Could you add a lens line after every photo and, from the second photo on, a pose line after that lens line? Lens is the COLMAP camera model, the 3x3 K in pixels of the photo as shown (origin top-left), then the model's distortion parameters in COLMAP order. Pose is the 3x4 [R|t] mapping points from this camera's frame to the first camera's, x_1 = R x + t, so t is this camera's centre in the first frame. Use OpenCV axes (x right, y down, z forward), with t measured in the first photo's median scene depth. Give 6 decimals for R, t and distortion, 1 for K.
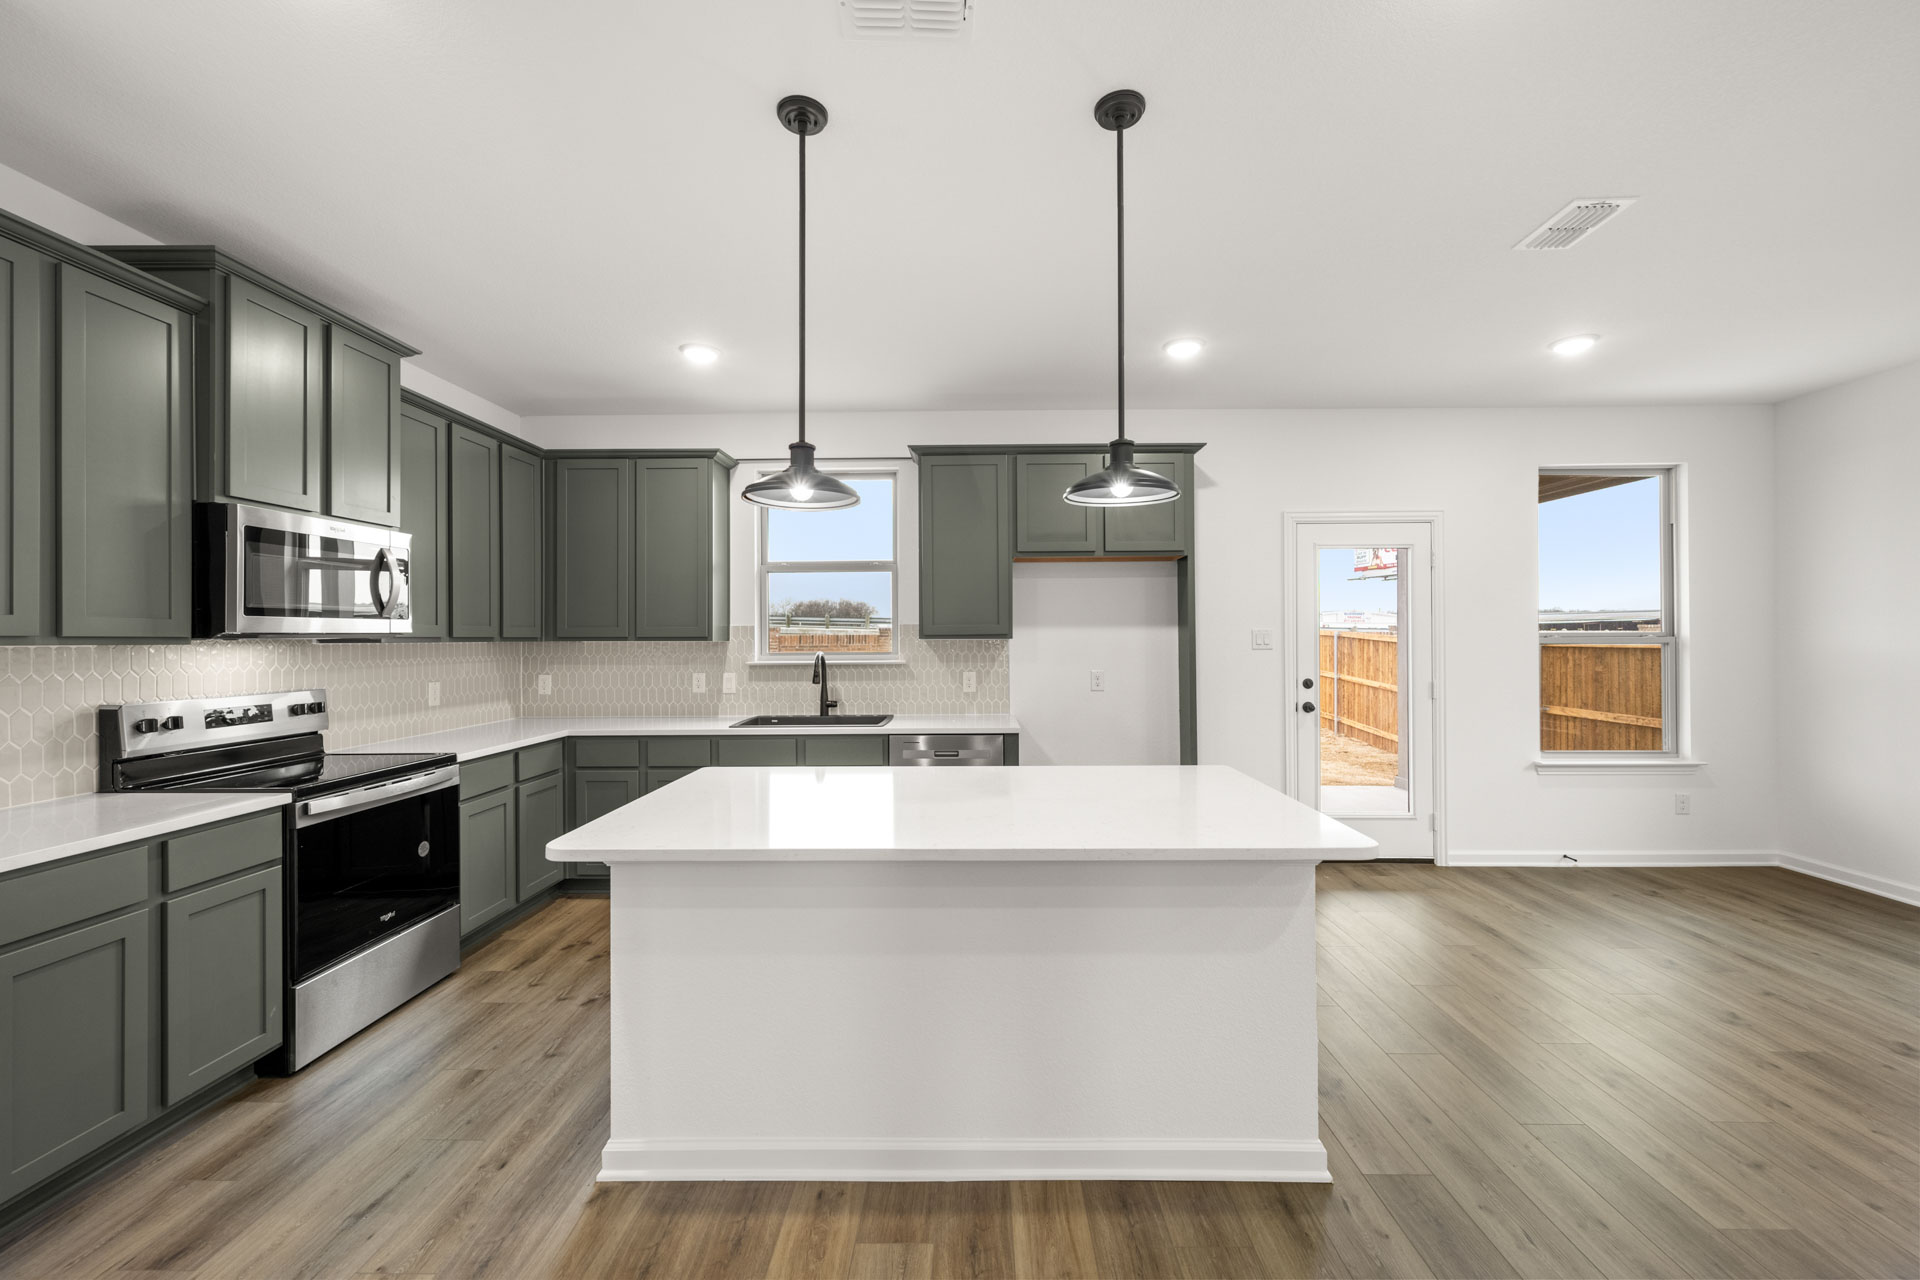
lens RADIAL K [[755.8, 0, 964.1], [0, 755.8, 637.1], [0, 0, 1]] dist [0.000408, 0.001177]
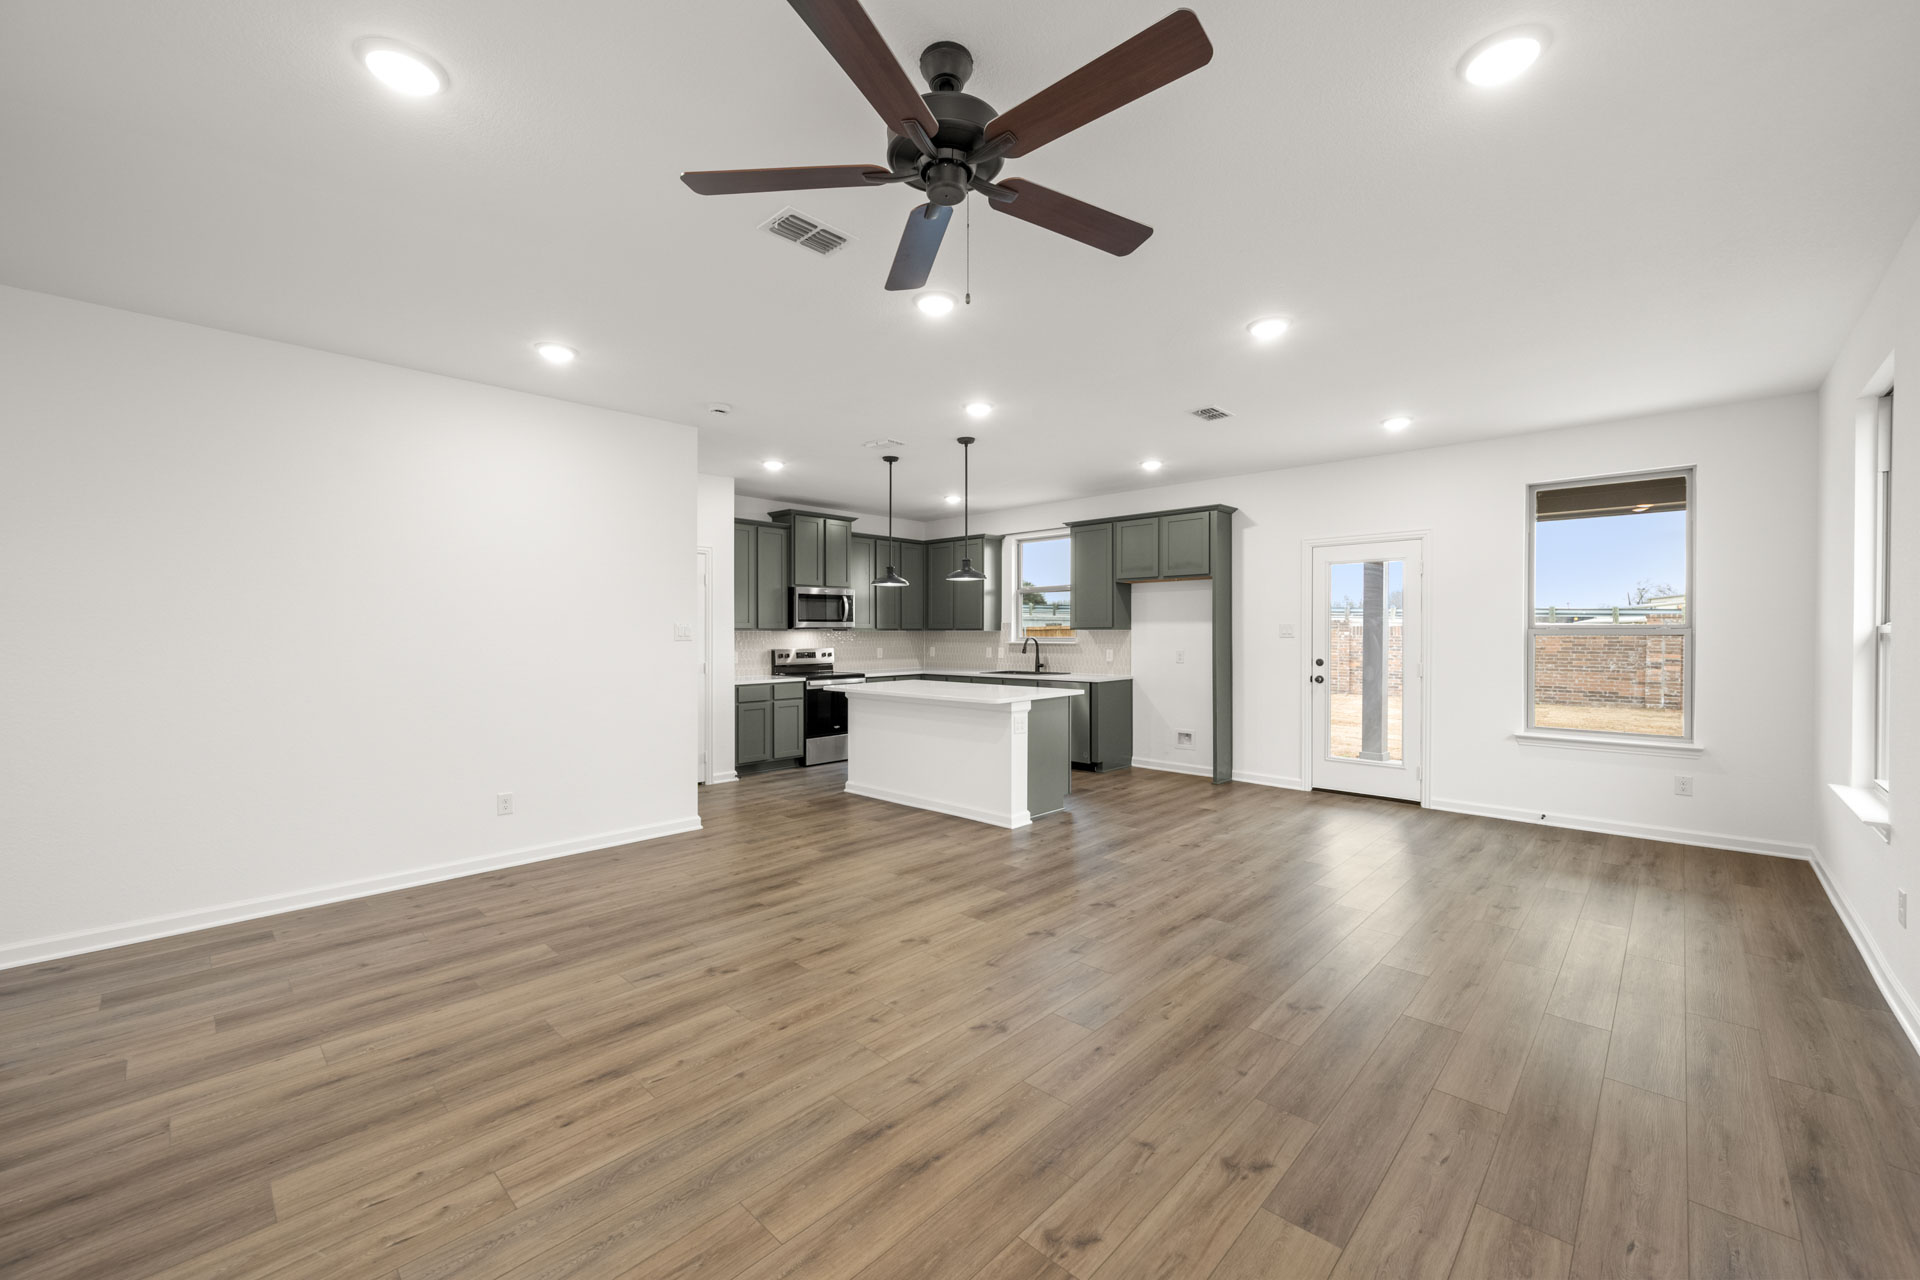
lens RADIAL K [[755.8, 0, 966.1], [0, 755.8, 635.3], [0, 0, 1]] dist [0.000408, 0.001177]
pose [[0.740484, 0.006392, -0.672043, 0.915601], [-0.001399, 0.999967, 0.007969, 0.001322], [0.672072, -0.004961, 0.740469, -0.470704]]
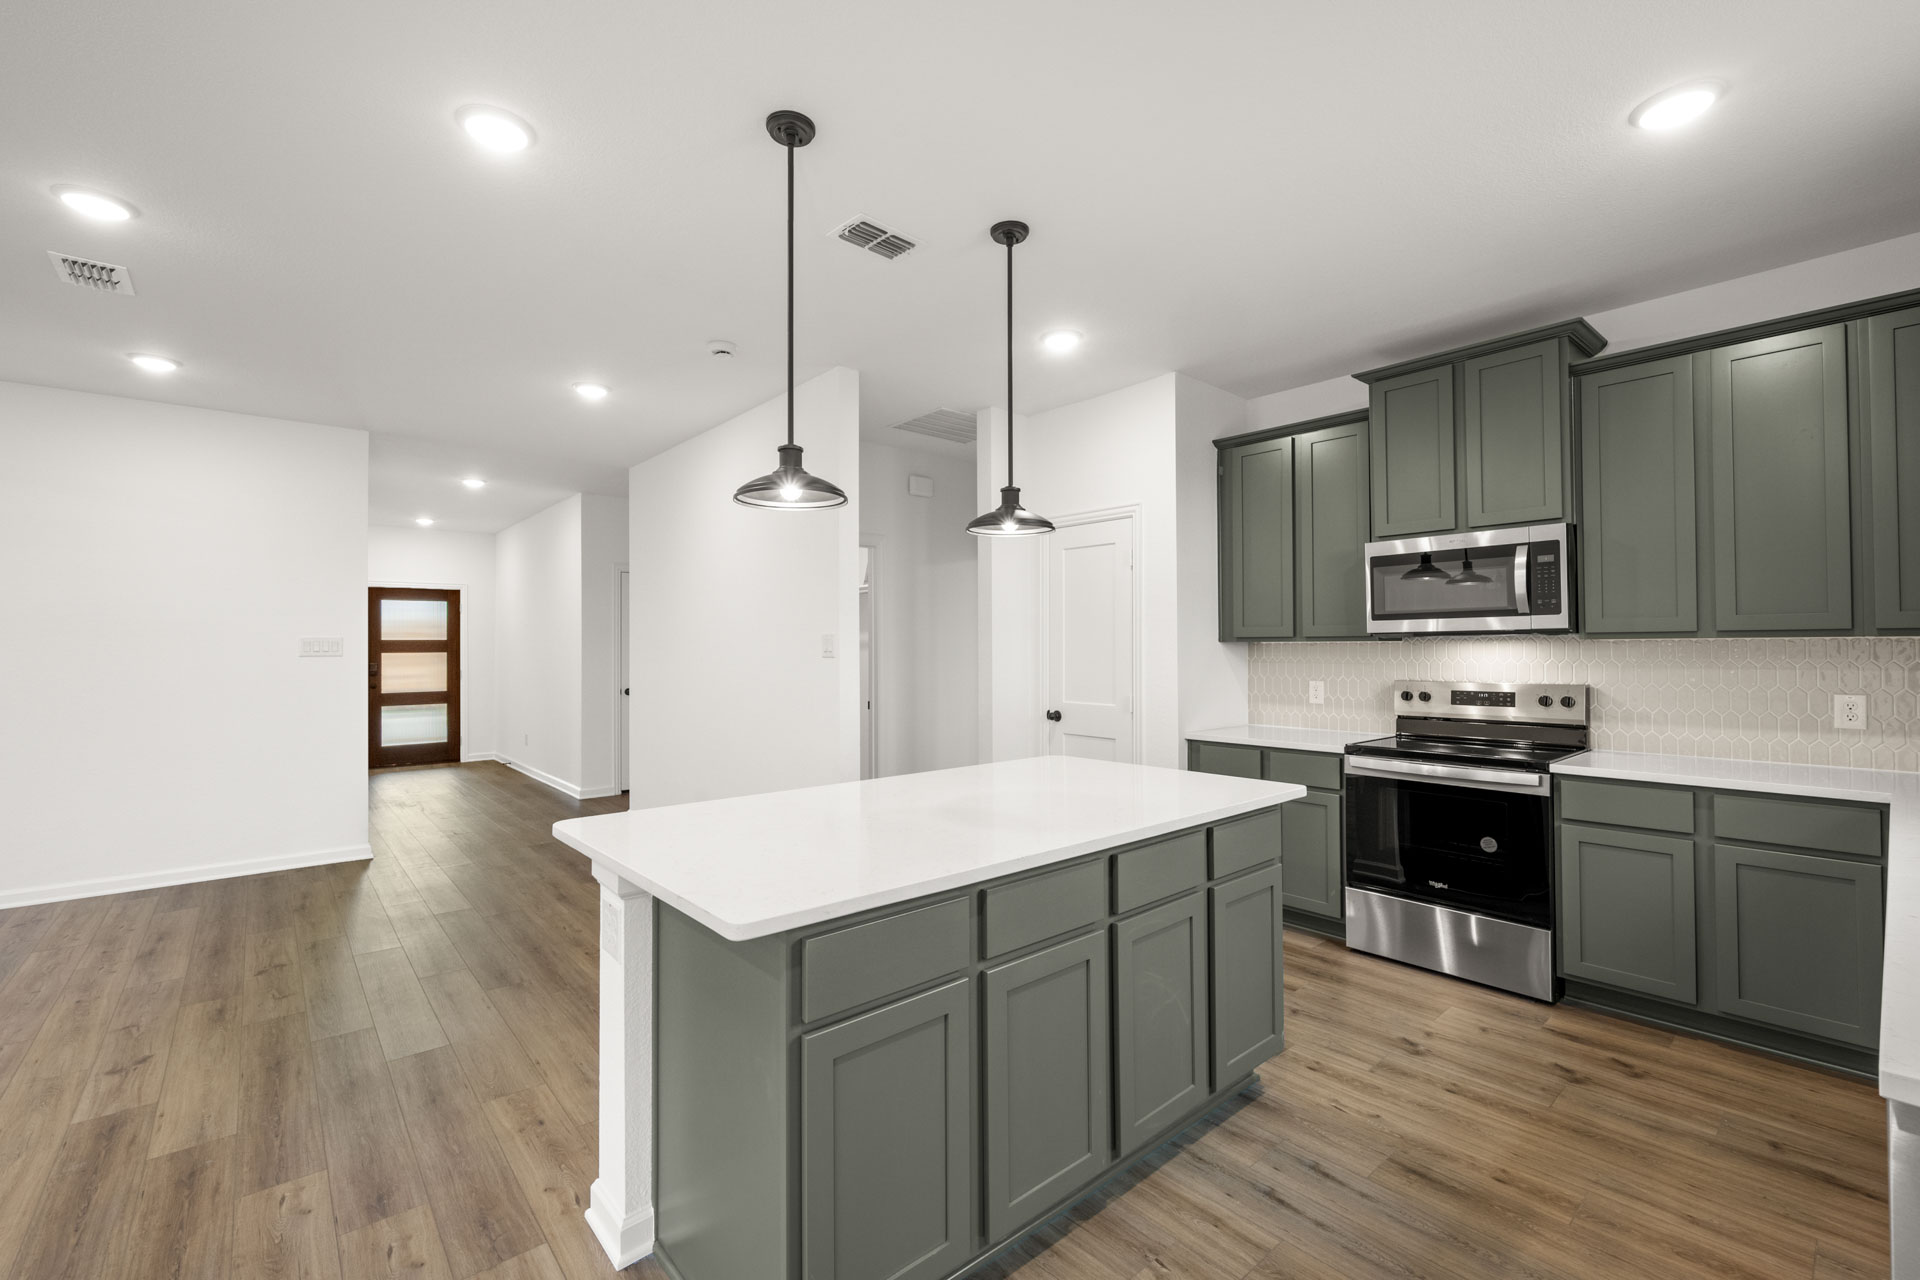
lens RADIAL K [[809.2, 0, 964.3], [0, 809.2, 638.1], [0, 0, 1]] dist [0.003462, -0.002115]
pose [[-0.740841, 0.001132, -0.671680, 0.340676], [0.009107, 0.999924, -0.008360, 0.005668], [0.671619, -0.012311, -0.740795, 0.867290]]
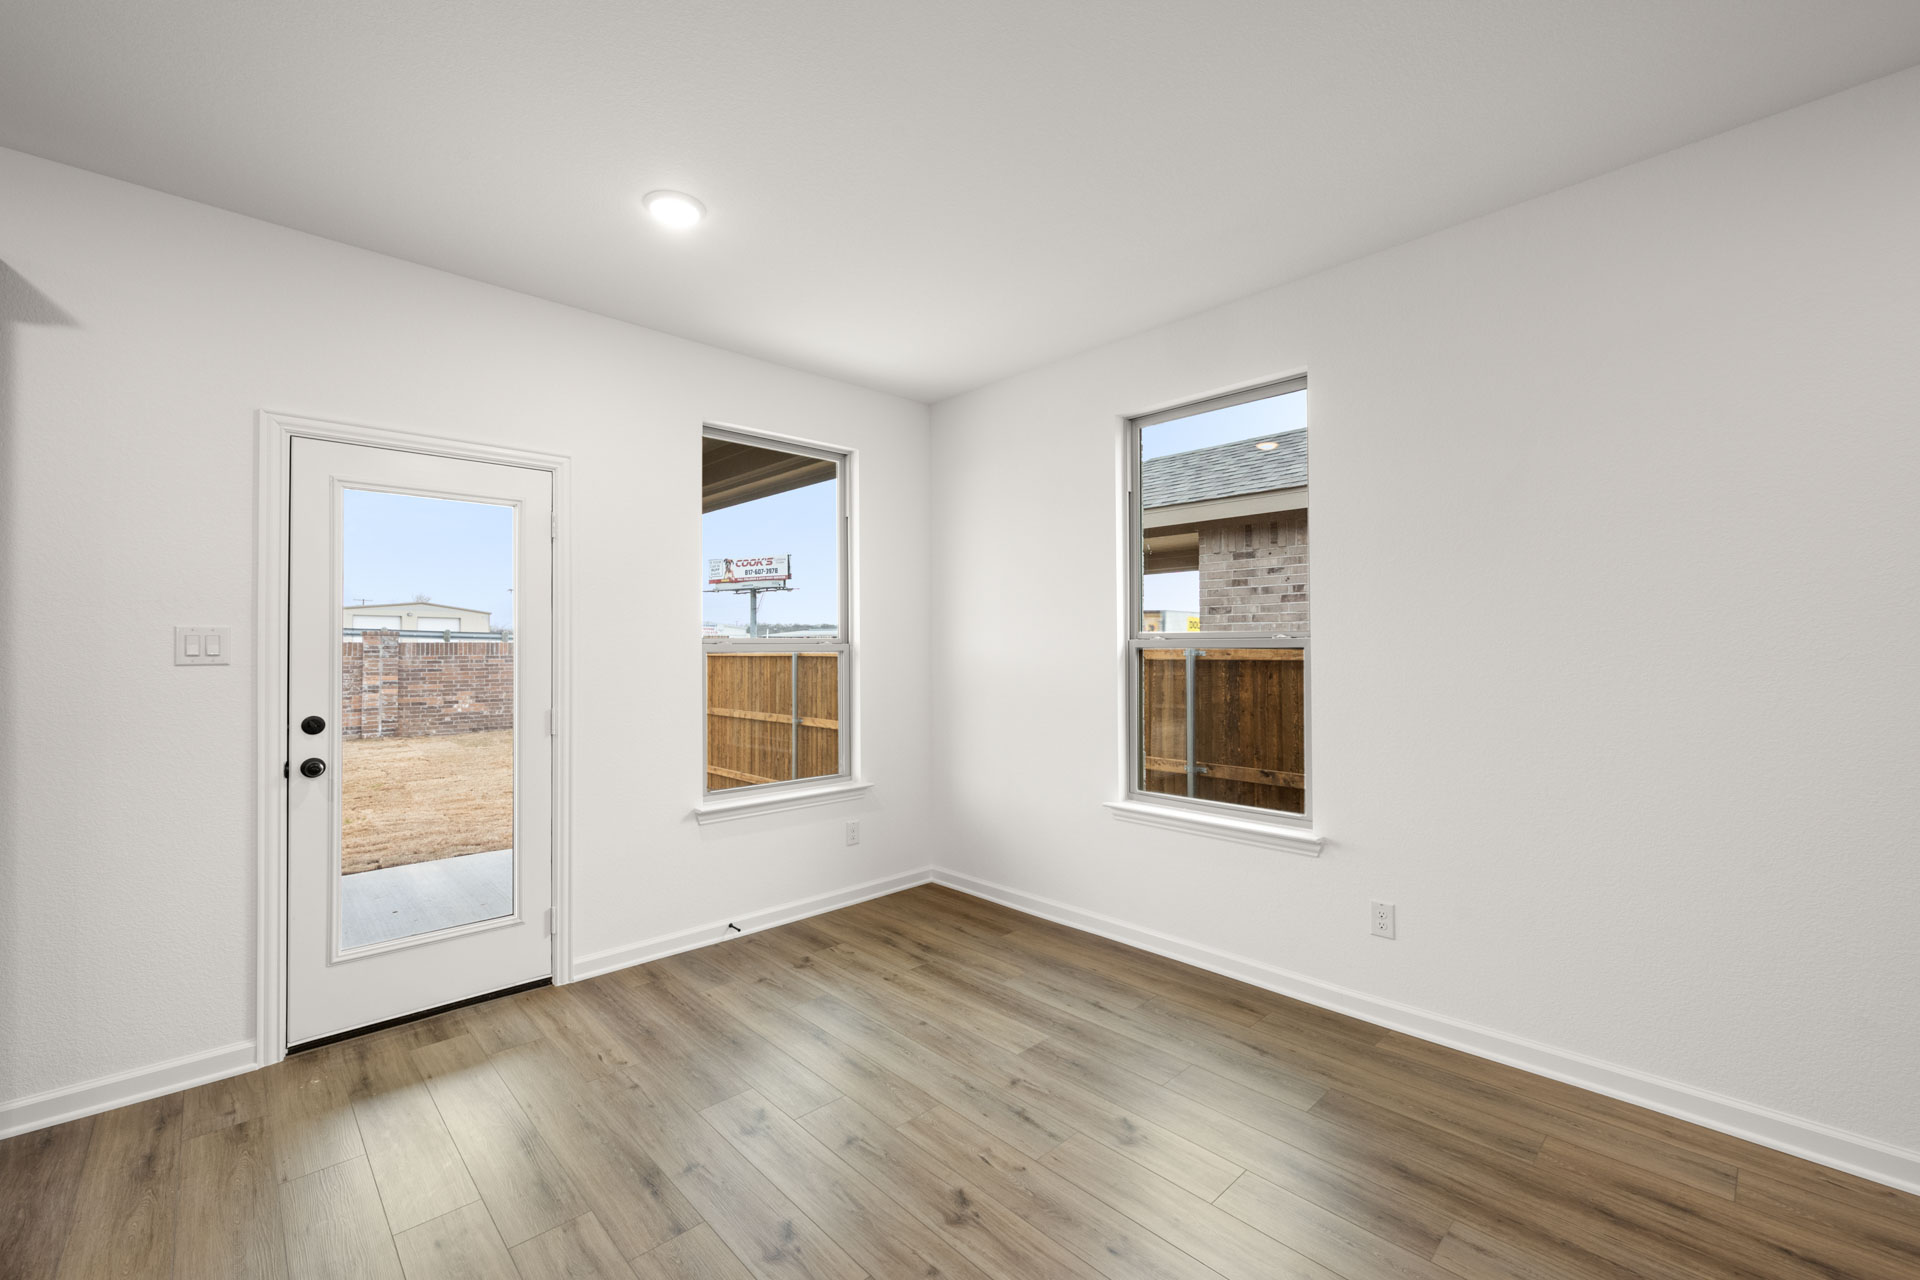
lens RADIAL K [[809.2, 0, 961.1], [0, 809.2, 639.6], [0, 0, 1]] dist [0.003462, -0.002115]
pose [[0.711167, 0.006480, 0.702993, 0.377411], [0.001560, 0.999941, -0.010795, 0.005544], [-0.703021, 0.008774, 0.711114, 0.241263]]
